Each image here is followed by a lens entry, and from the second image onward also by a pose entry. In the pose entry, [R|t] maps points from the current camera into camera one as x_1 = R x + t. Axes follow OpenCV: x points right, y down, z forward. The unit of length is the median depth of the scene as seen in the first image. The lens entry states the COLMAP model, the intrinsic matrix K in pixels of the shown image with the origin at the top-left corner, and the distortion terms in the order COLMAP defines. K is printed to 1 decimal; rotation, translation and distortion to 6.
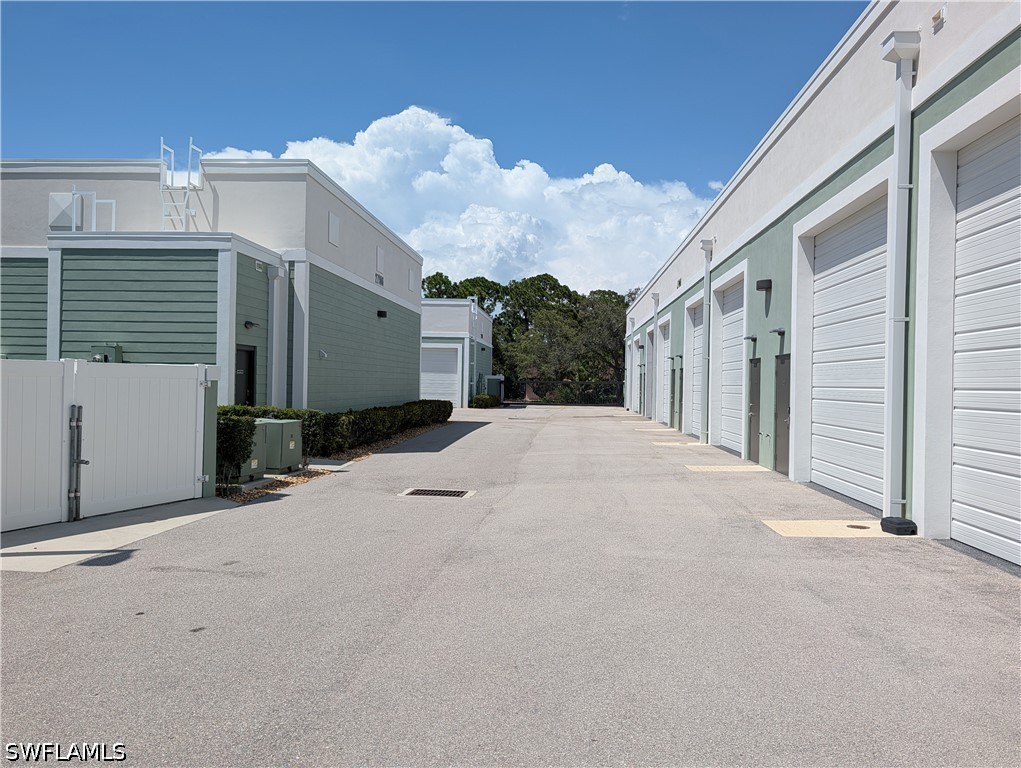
lens RADIAL K [[739.6, 0, 521.5], [0, 739.6, 363.7], [0, 0, 1]] dist [0.041530, -0.037184]
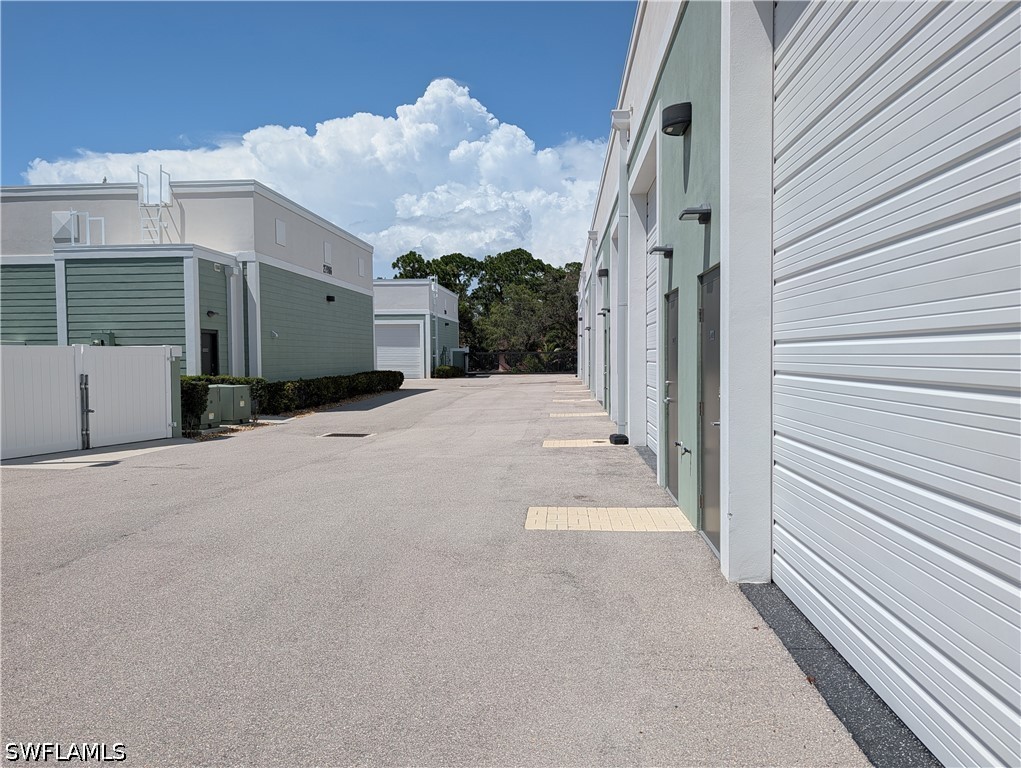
lens RADIAL K [[739.6, 0, 500.7], [0, 739.6, 367.2], [0, 0, 1]] dist [0.041530, -0.037184]
pose [[0.999476, -0.024720, -0.020873, 0.147285], [0.025586, 0.998777, 0.042314, -0.000941], [0.019801, -0.042826, 0.998886, -0.259422]]
